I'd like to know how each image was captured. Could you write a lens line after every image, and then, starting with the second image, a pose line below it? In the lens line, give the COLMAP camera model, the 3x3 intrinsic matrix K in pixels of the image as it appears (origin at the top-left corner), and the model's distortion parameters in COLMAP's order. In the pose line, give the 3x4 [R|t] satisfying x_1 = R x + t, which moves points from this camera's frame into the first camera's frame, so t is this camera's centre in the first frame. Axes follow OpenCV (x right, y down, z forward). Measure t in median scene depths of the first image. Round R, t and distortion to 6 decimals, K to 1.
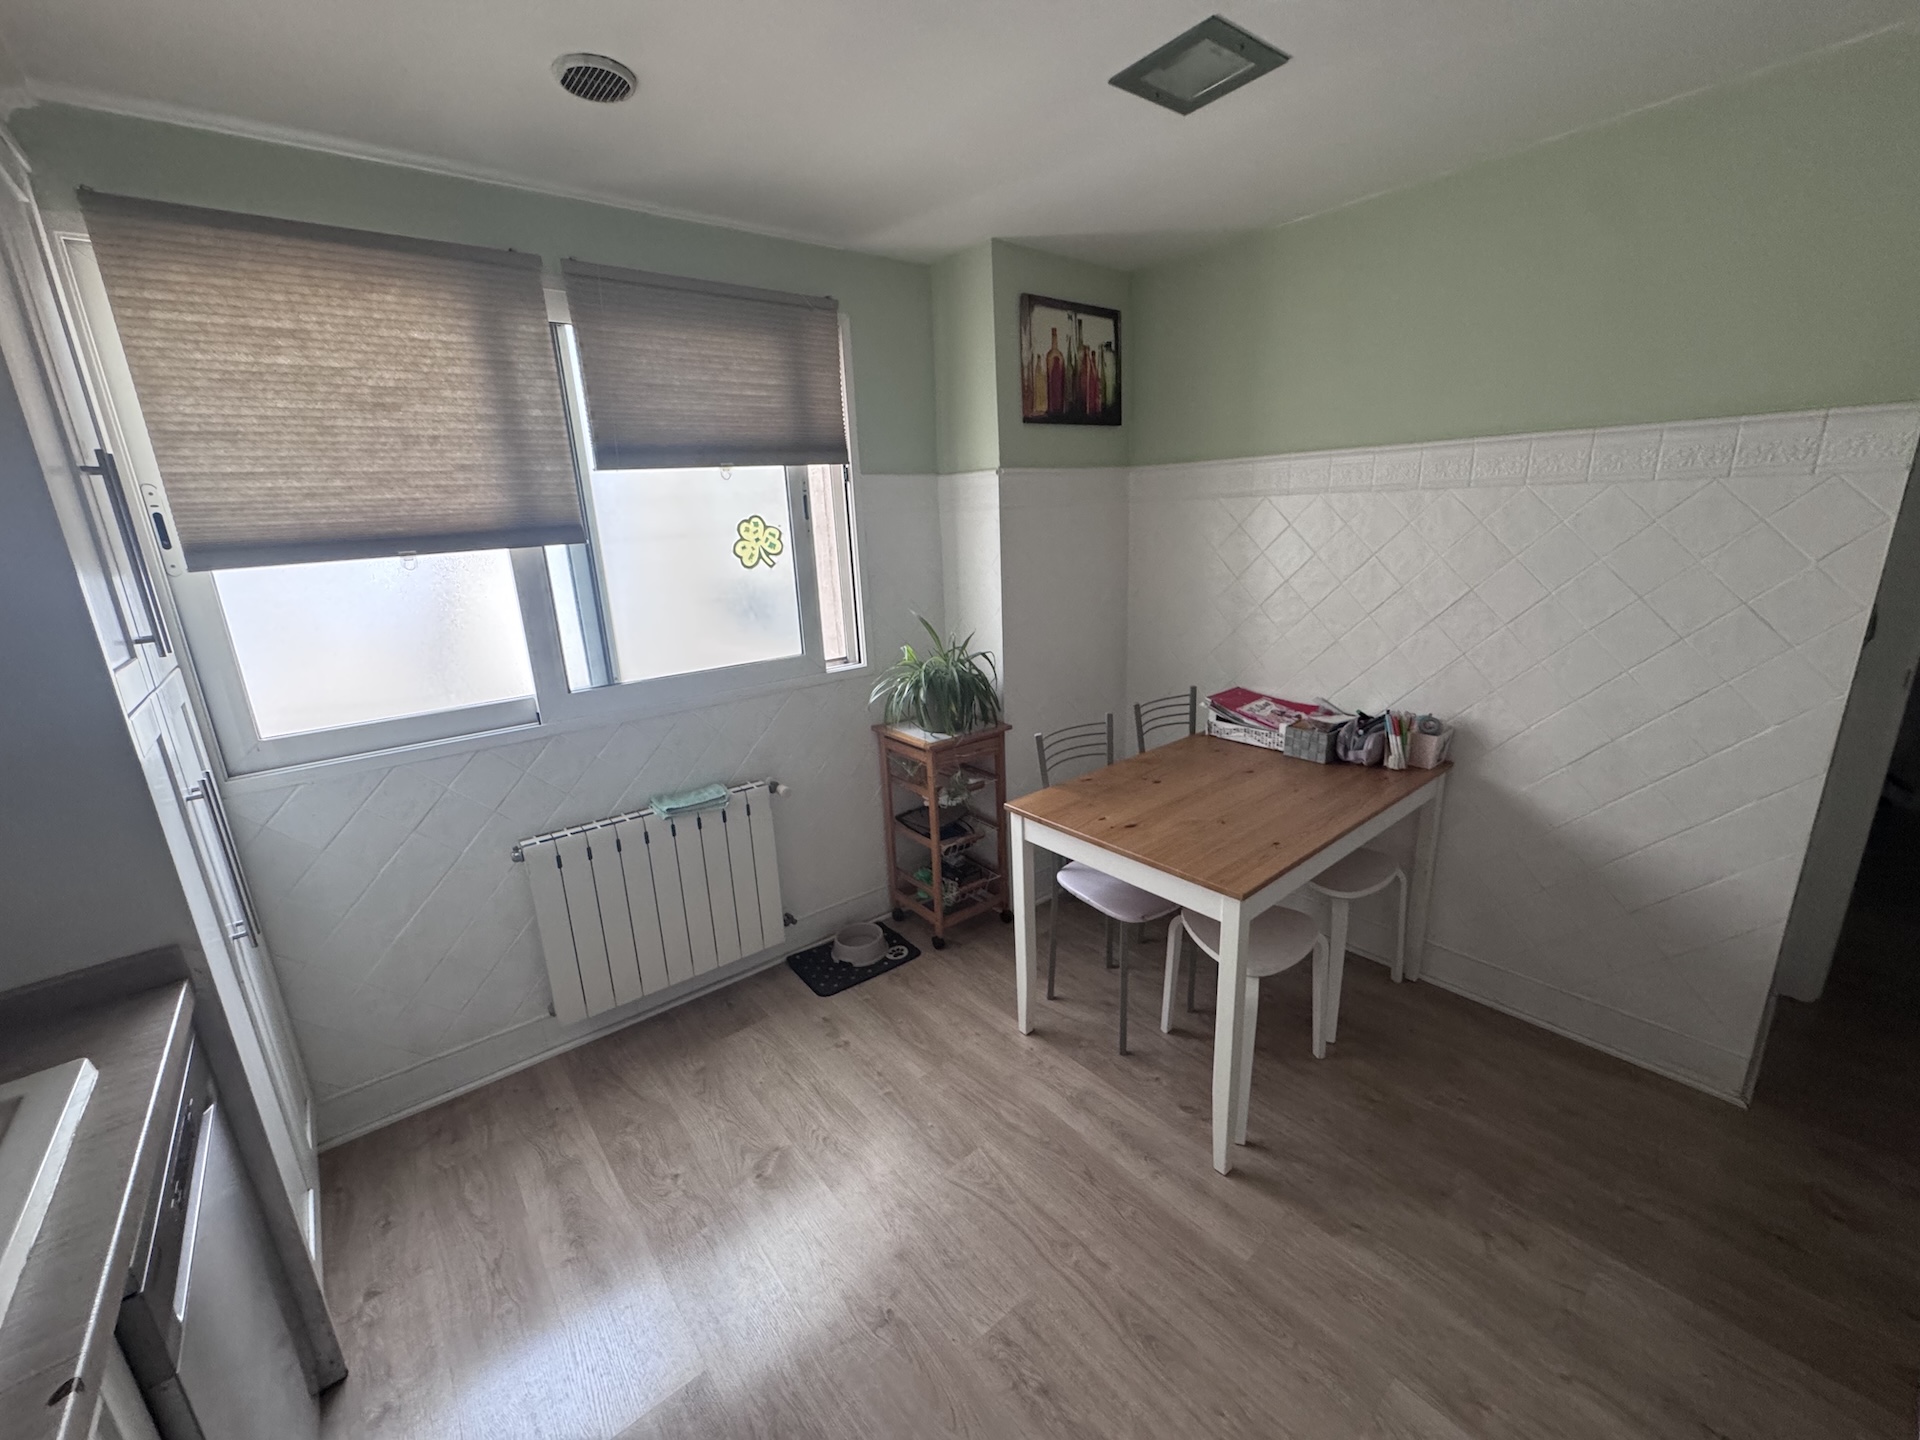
lens RADIAL K [[770.8, 0, 966.1], [0, 770.8, 716.5], [0, 0, 1]] dist [-0.002307, 0.000176]
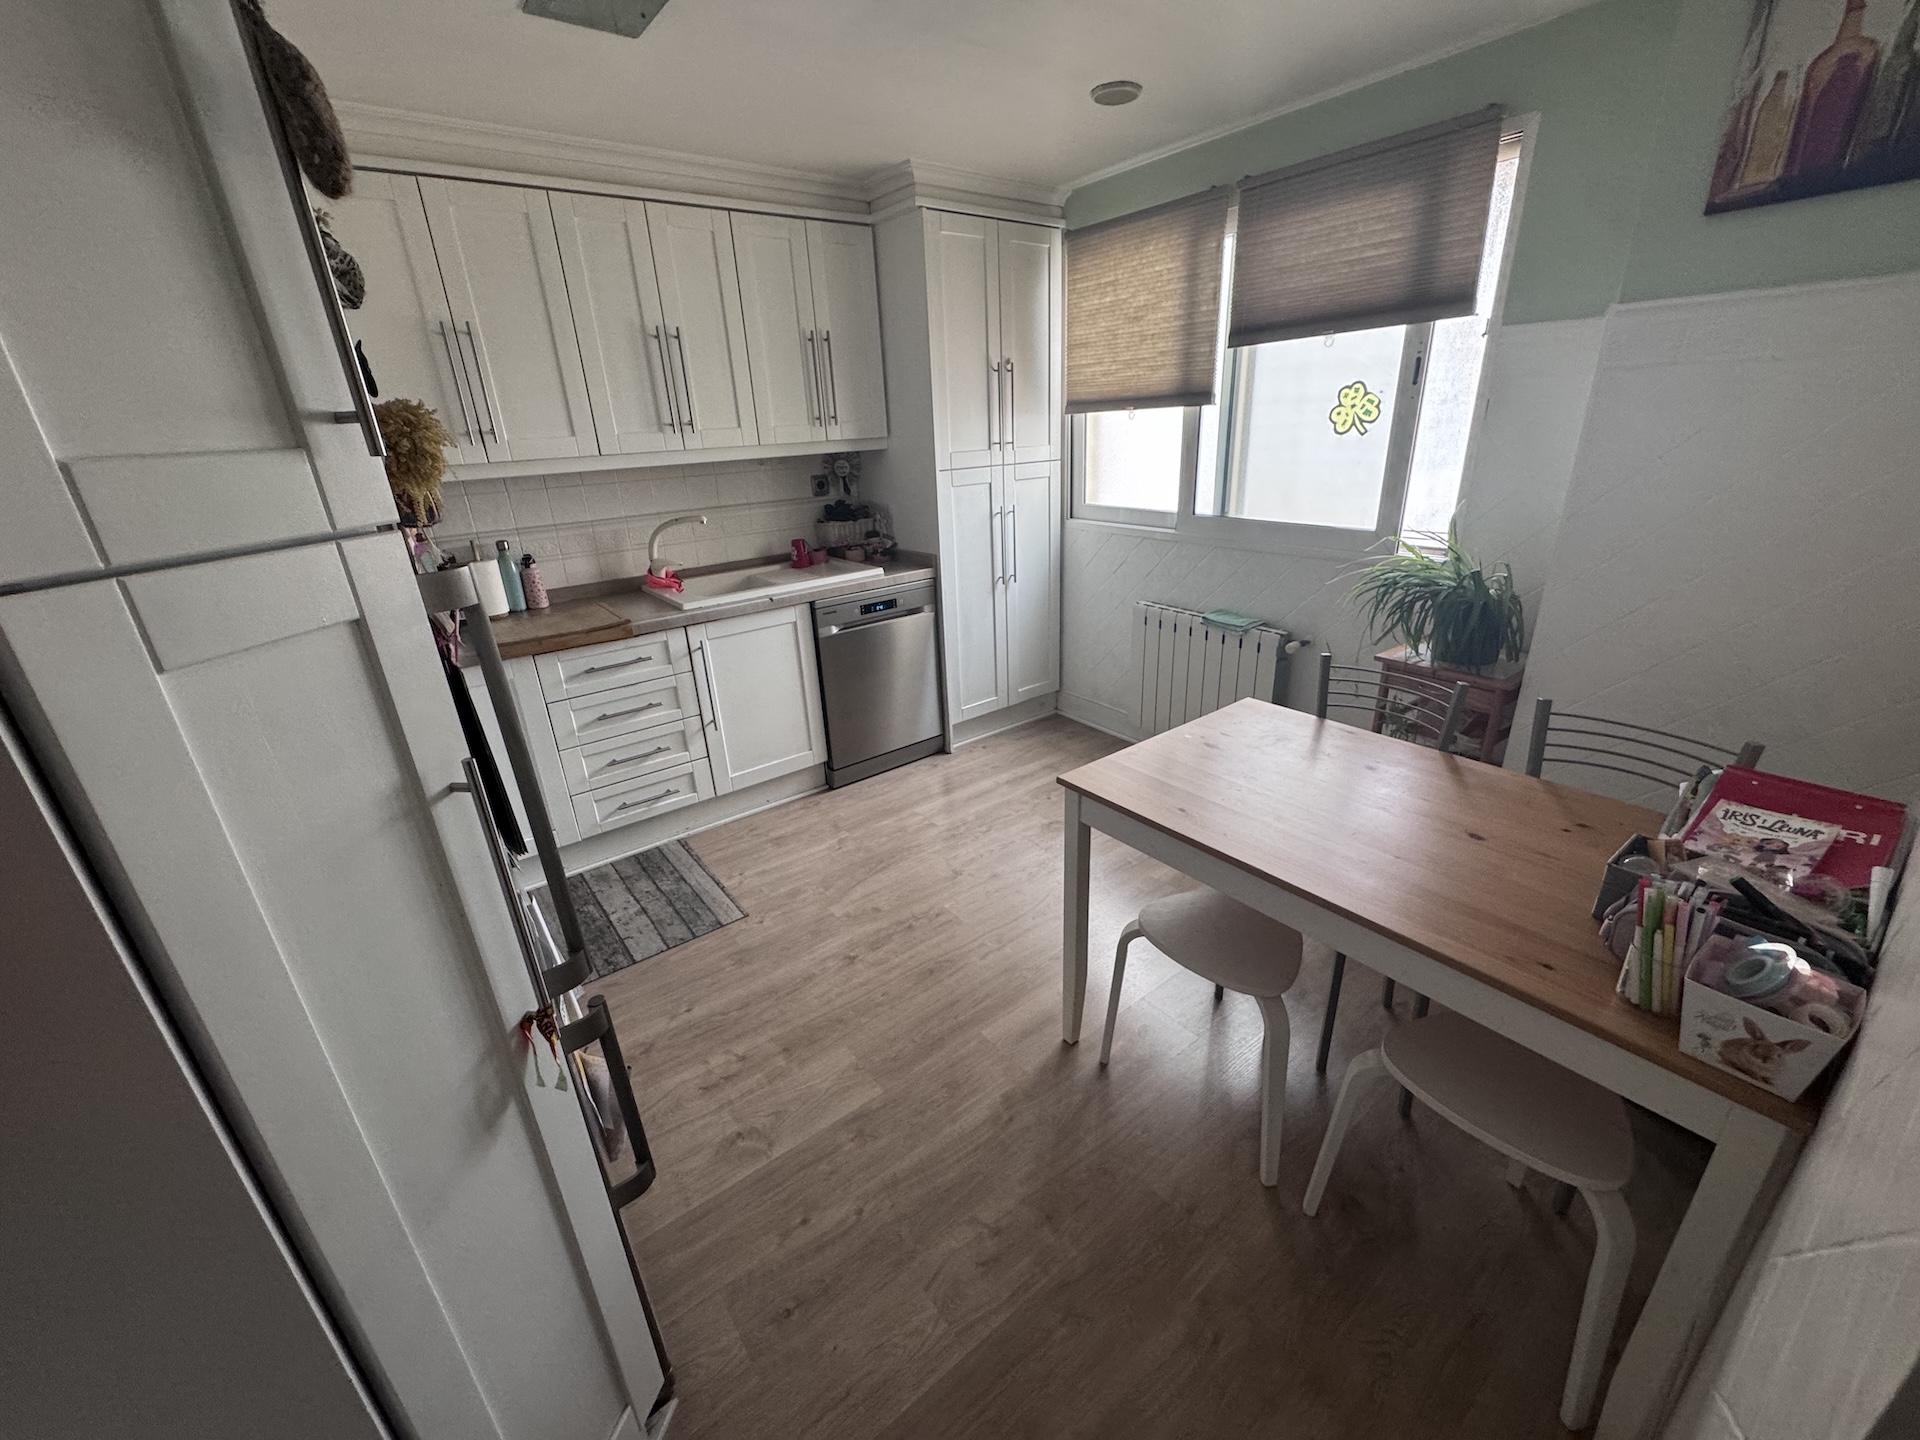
lens RADIAL K [[770.8, 0, 964.5], [0, 770.8, 719.1], [0, 0, 1]] dist [-0.002307, 0.000176]
pose [[-0.038289, 0.406657, -0.912778, 0.993953], [-0.218221, 0.887998, 0.404771, -0.186387], [0.975148, 0.214686, 0.054740, 0.609143]]
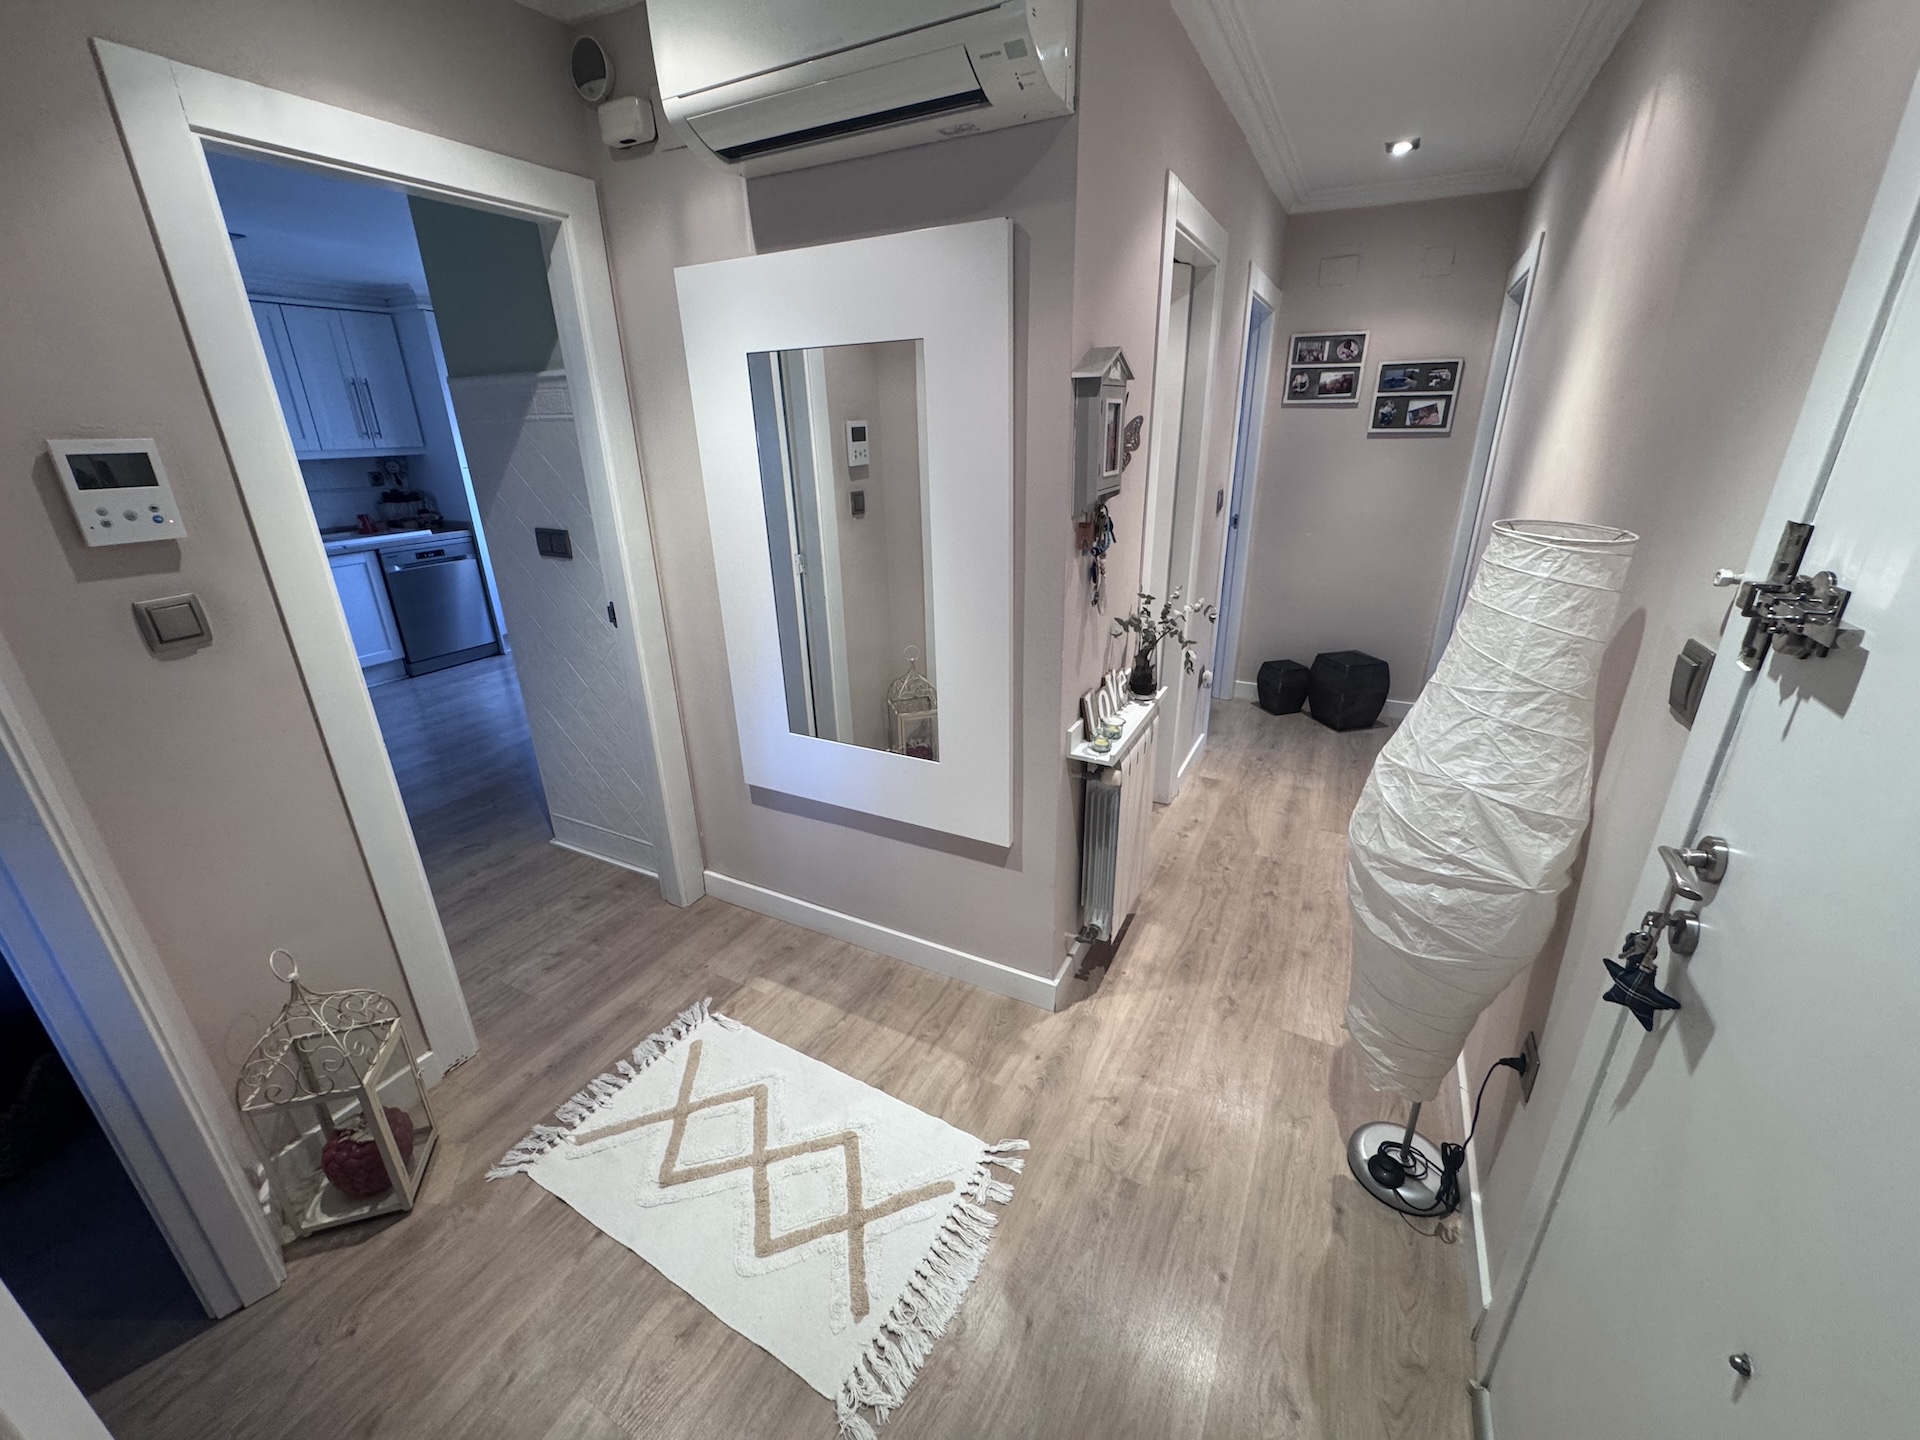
lens RADIAL K [[770.8, 0, 960.9], [0, 770.8, 709.5], [0, 0, 1]] dist [-0.002307, 0.000176]
pose [[0.379340, 0.357312, -0.853481, 2.337024], [-0.236517, 0.929226, 0.283900, -0.345435], [0.894517, 0.094168, 0.437002, 0.950980]]
